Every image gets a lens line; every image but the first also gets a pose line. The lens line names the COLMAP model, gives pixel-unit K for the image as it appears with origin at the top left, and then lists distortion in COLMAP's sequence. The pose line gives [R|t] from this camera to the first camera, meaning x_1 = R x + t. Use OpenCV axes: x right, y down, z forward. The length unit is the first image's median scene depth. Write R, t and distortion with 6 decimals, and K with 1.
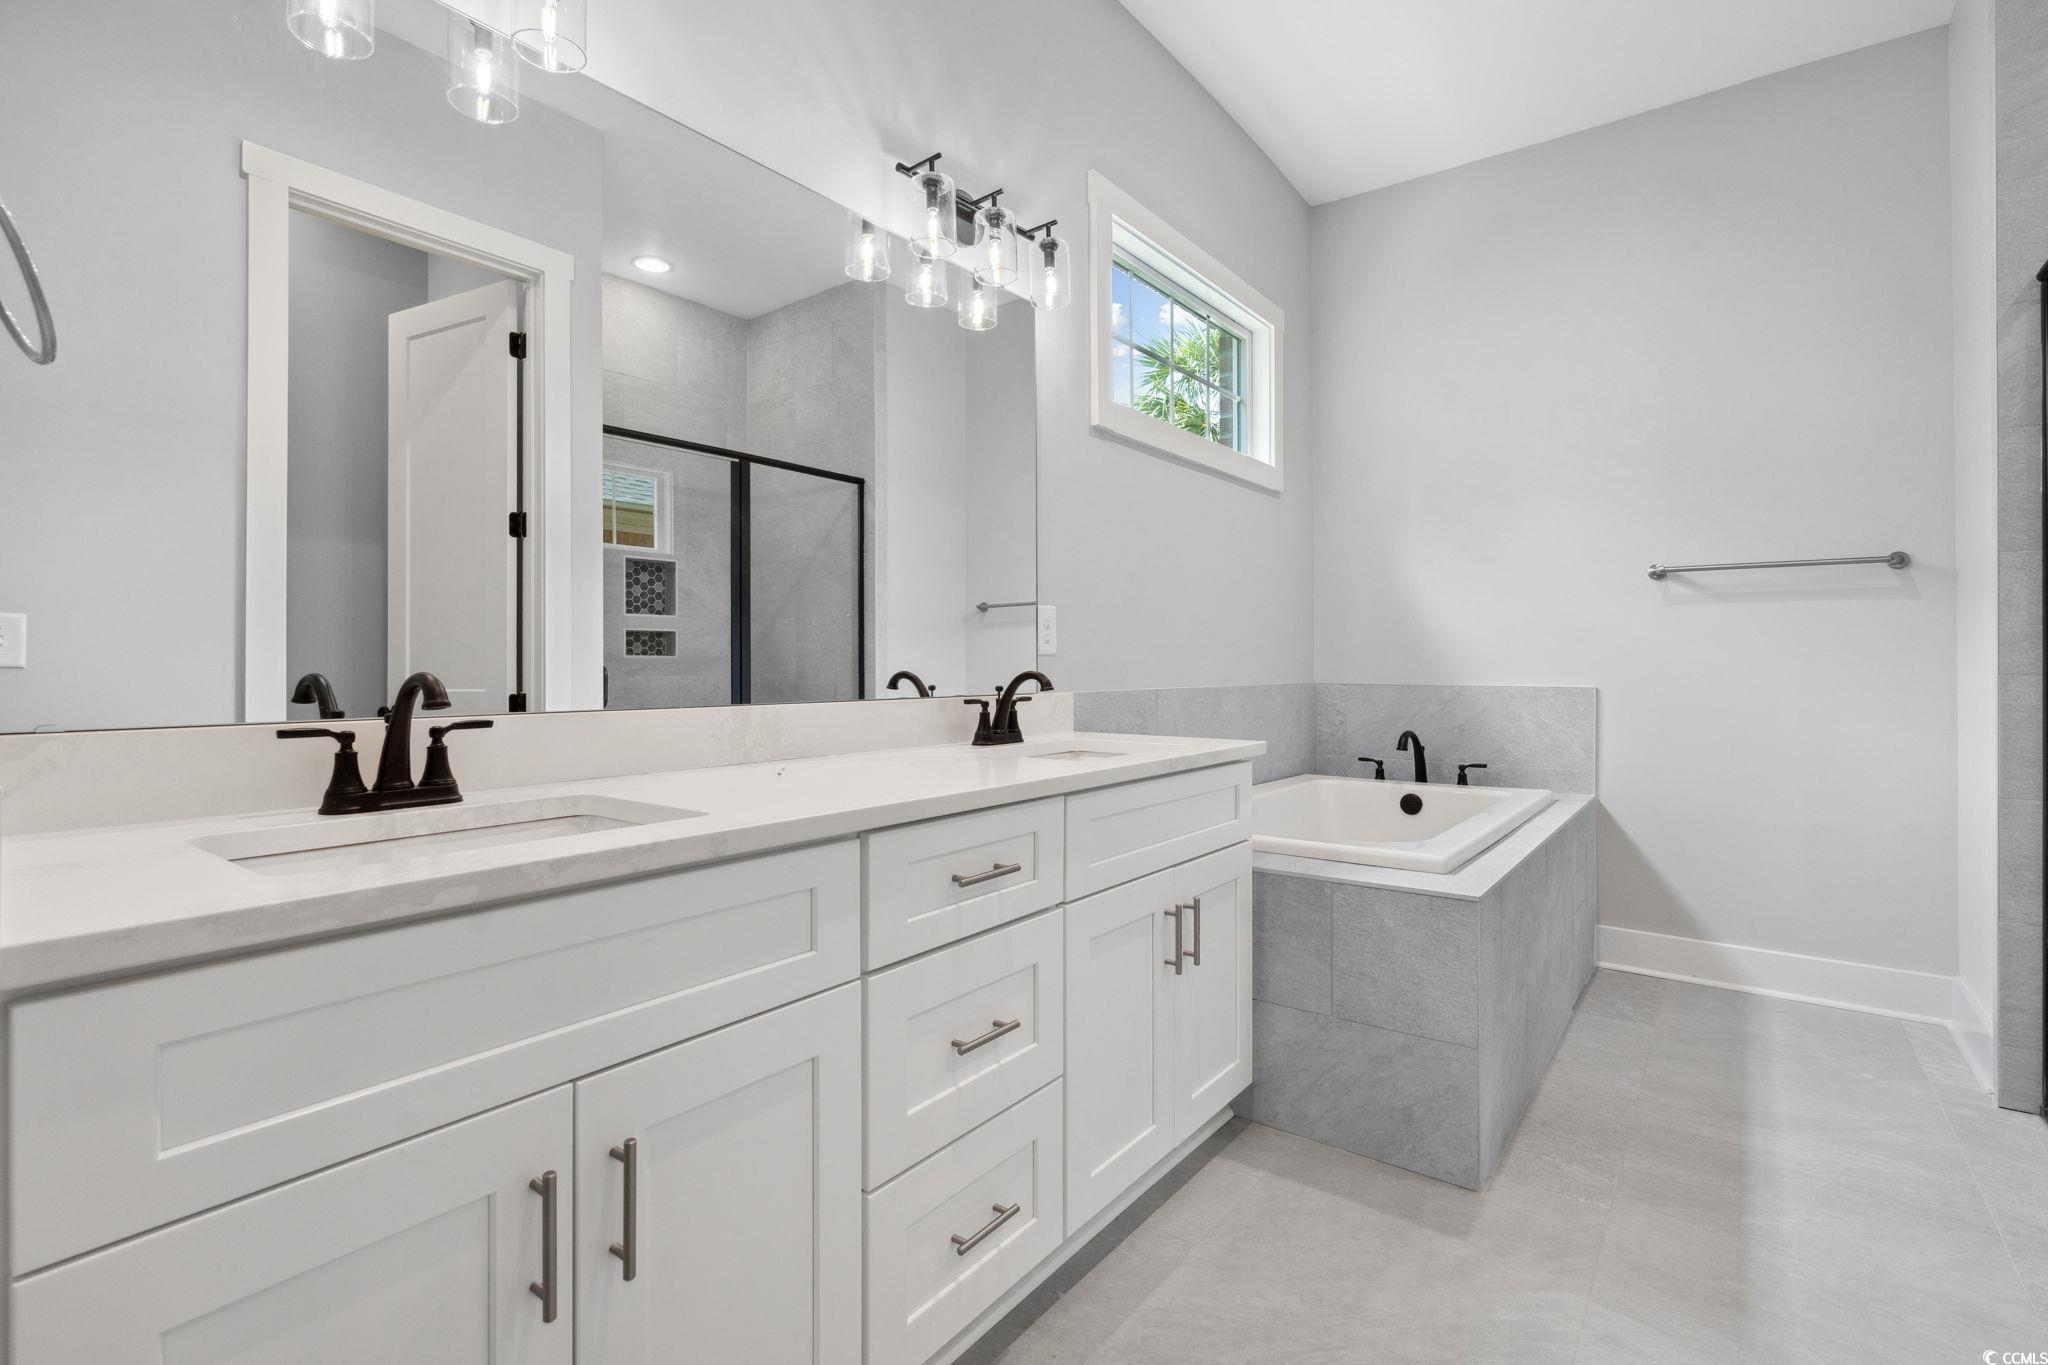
lens RADIAL K [[914.7, 0, 1029.2], [0, 914.7, 673.9], [0, 0, 1]] dist [-0.003754, -0.000179]
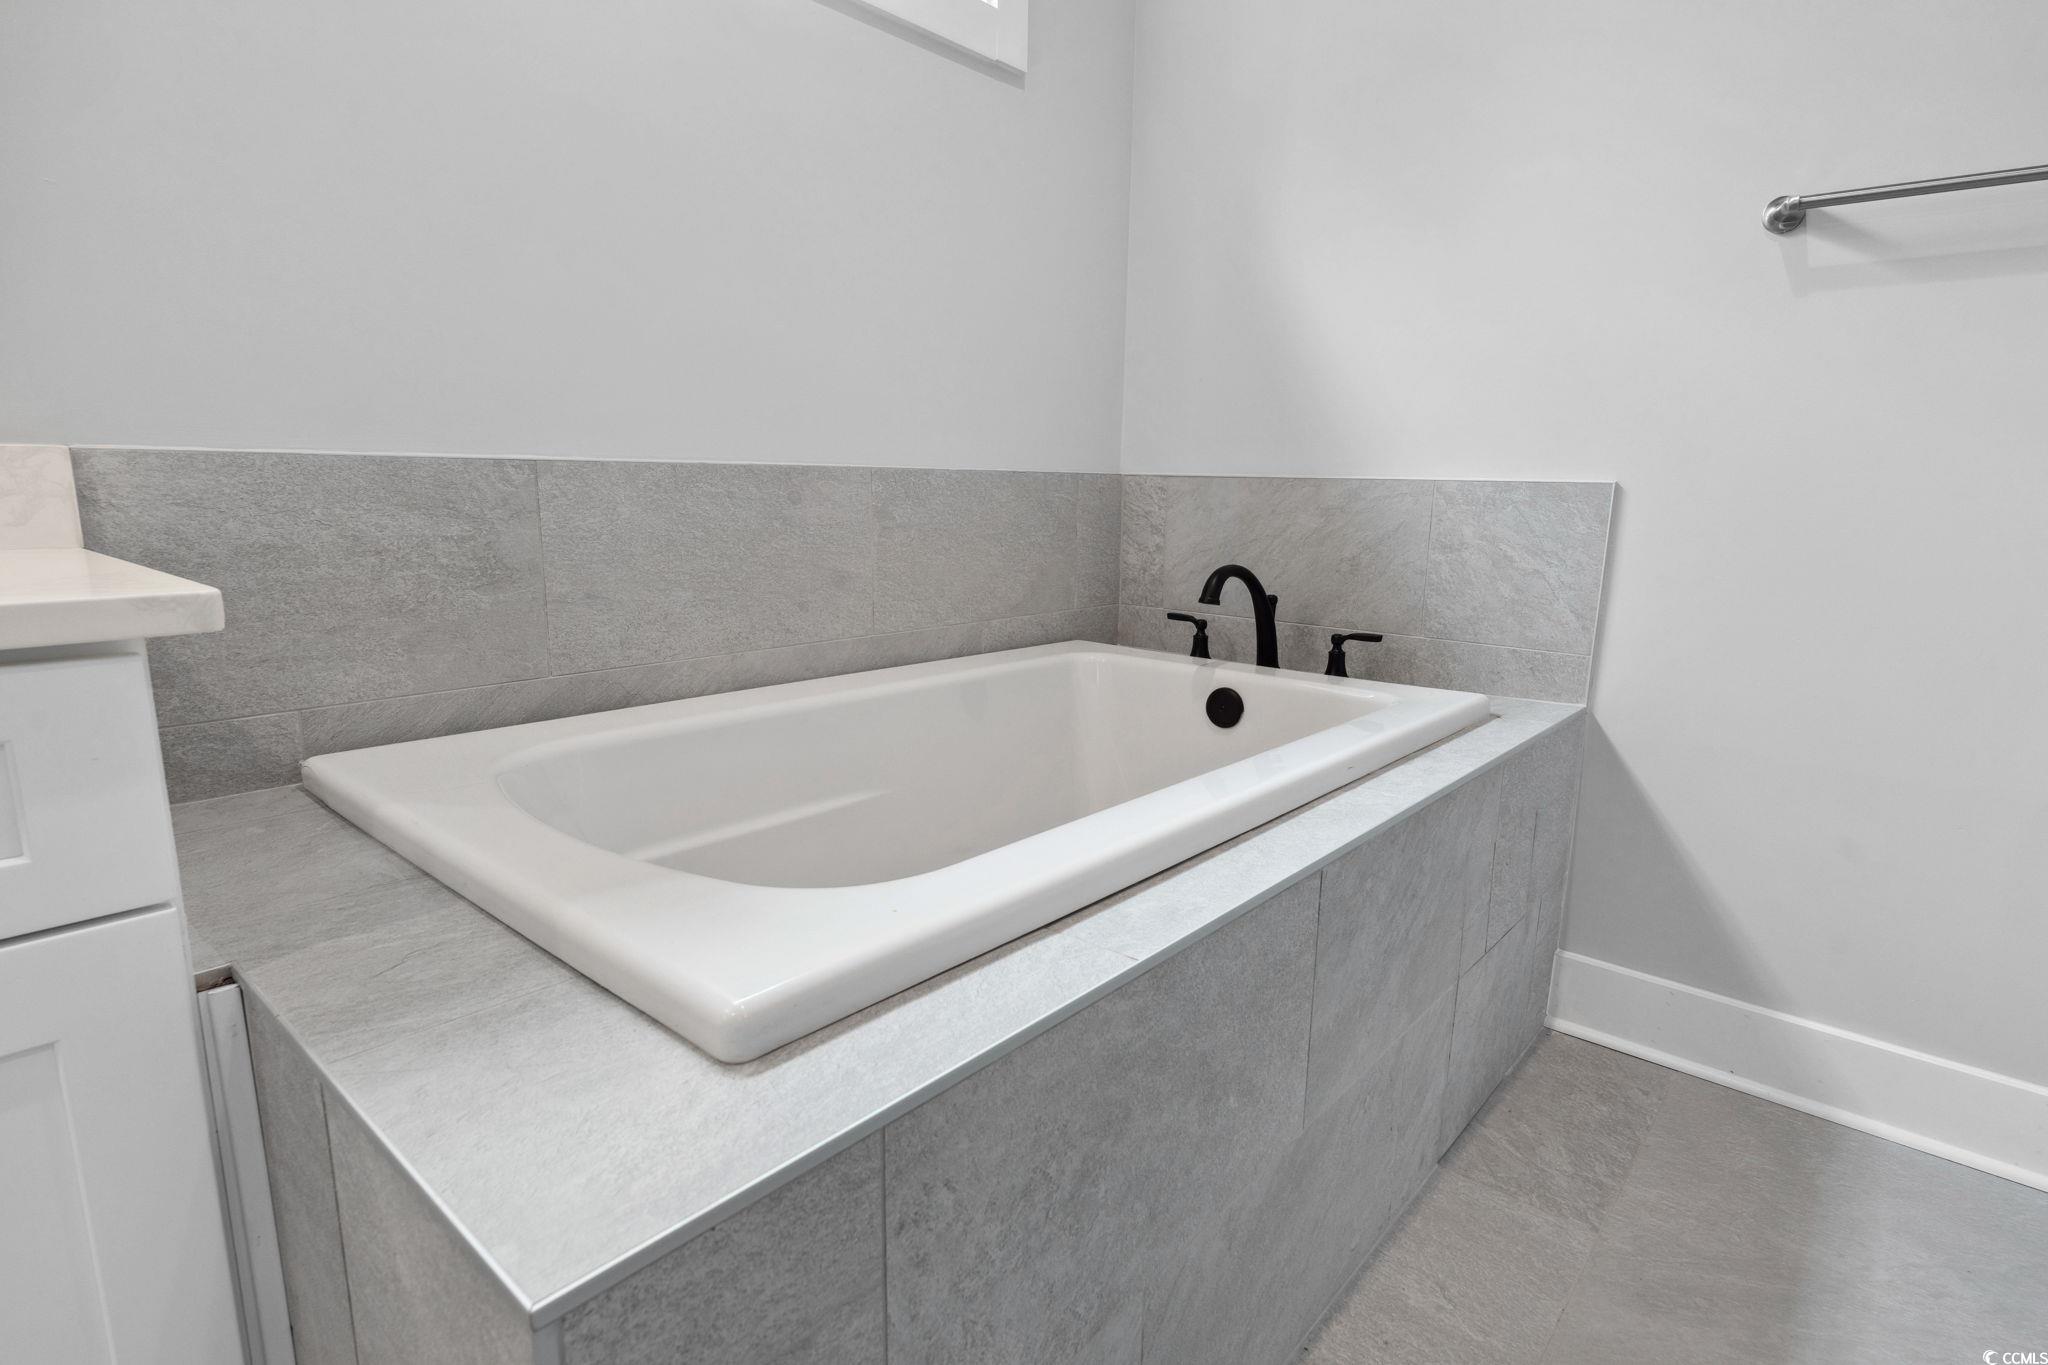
lens RADIAL K [[1030.5, 0, 1020.4], [0, 1030.5, 684.7], [0, 0, 1]] dist [0.006294, 0.001357]
pose [[0.998051, 0.027462, -0.056041, 0.331459], [-0.016511, 0.982176, 0.187235, 0.021740], [0.060184, -0.185945, 0.980715, 0.417662]]
